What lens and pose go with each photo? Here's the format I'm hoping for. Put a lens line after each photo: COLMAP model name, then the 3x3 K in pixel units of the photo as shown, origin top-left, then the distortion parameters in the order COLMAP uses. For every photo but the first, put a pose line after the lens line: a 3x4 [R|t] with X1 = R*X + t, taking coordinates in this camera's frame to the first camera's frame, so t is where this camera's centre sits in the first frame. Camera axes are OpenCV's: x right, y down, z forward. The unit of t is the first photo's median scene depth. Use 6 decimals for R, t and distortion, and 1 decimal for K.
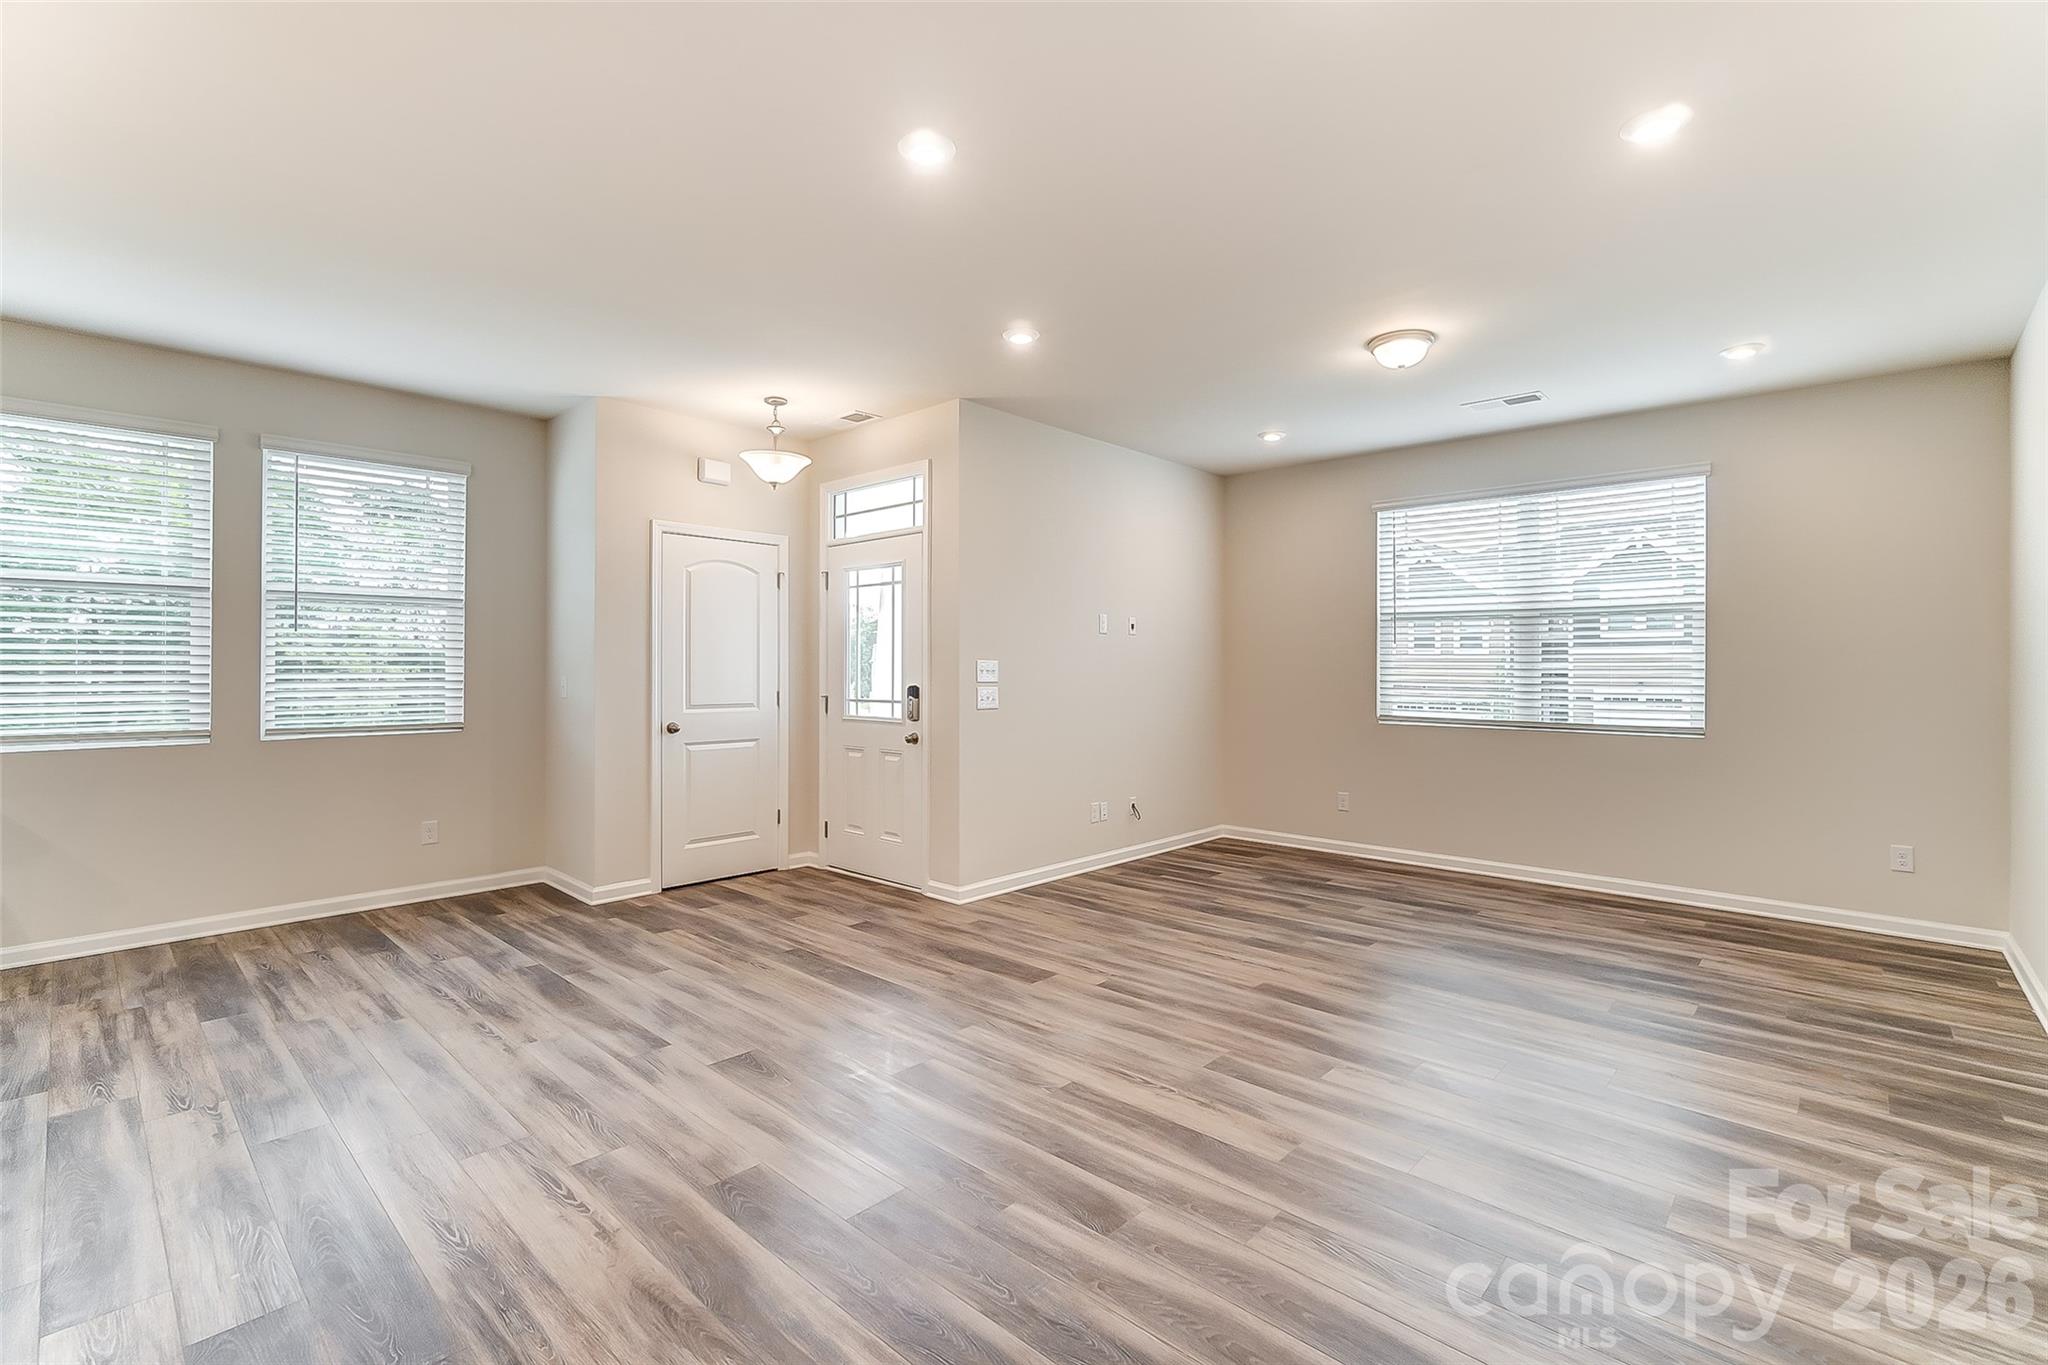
lens RADIAL K [[907.7, 0, 1019.2], [0, 907.7, 667.7], [0, 0, 1]] dist [-0.022328, 0.004389]
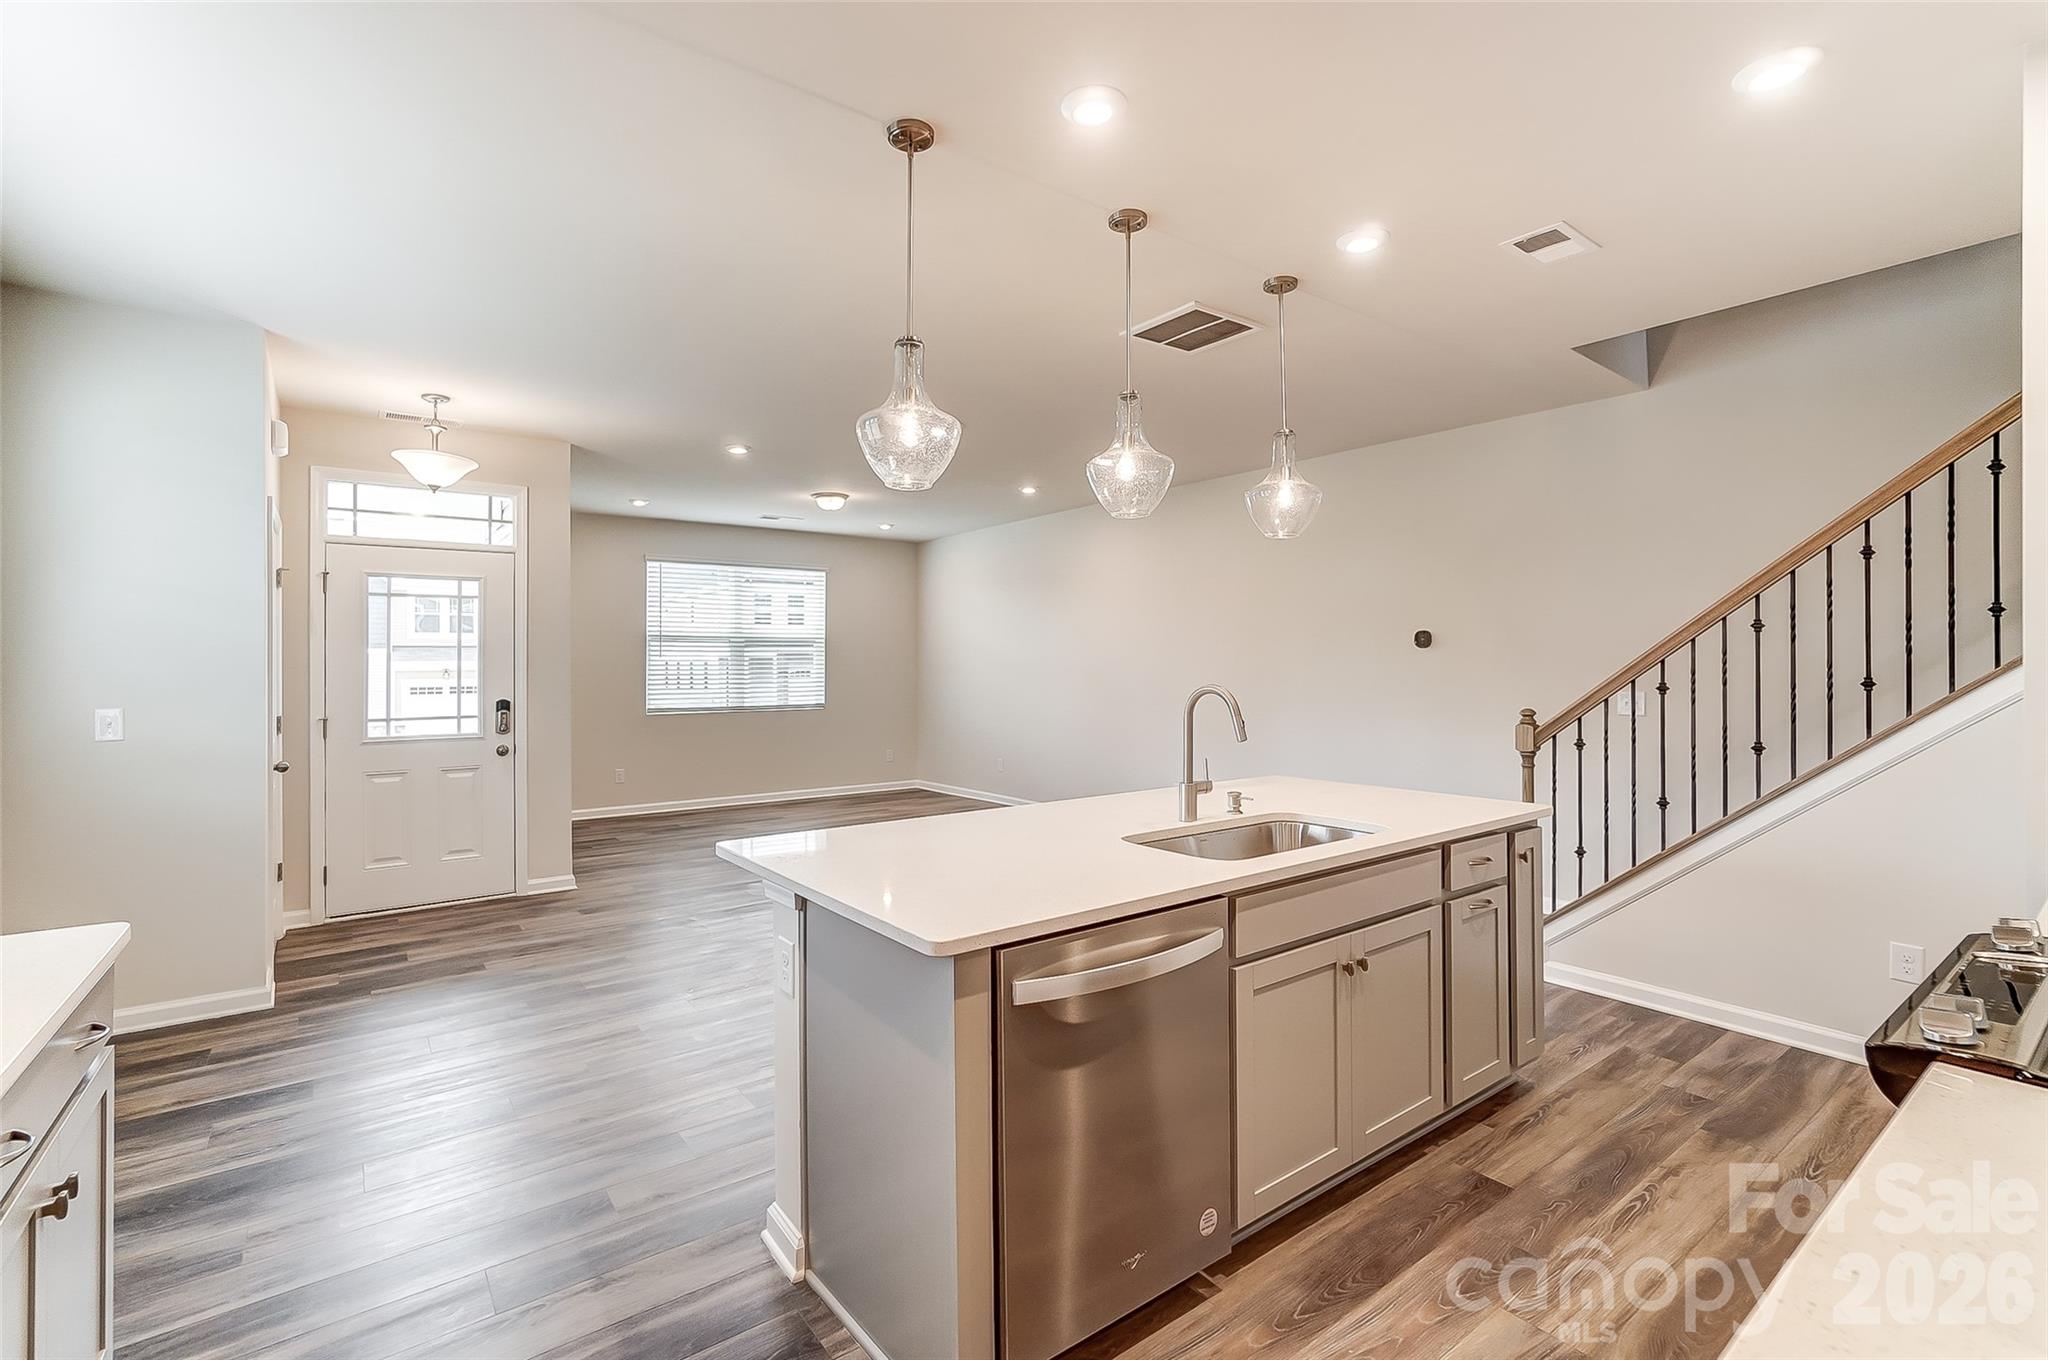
lens RADIAL K [[907.7, 0, 1005.4], [0, 907.7, 660.0], [0, 0, 1]] dist [-0.022328, 0.004389]
pose [[0.188714, 0.000925, 0.982032, -1.214130], [0.005897, 0.999980, -0.002075, -0.023149], [-0.982014, 0.006183, 0.188705, 0.287270]]
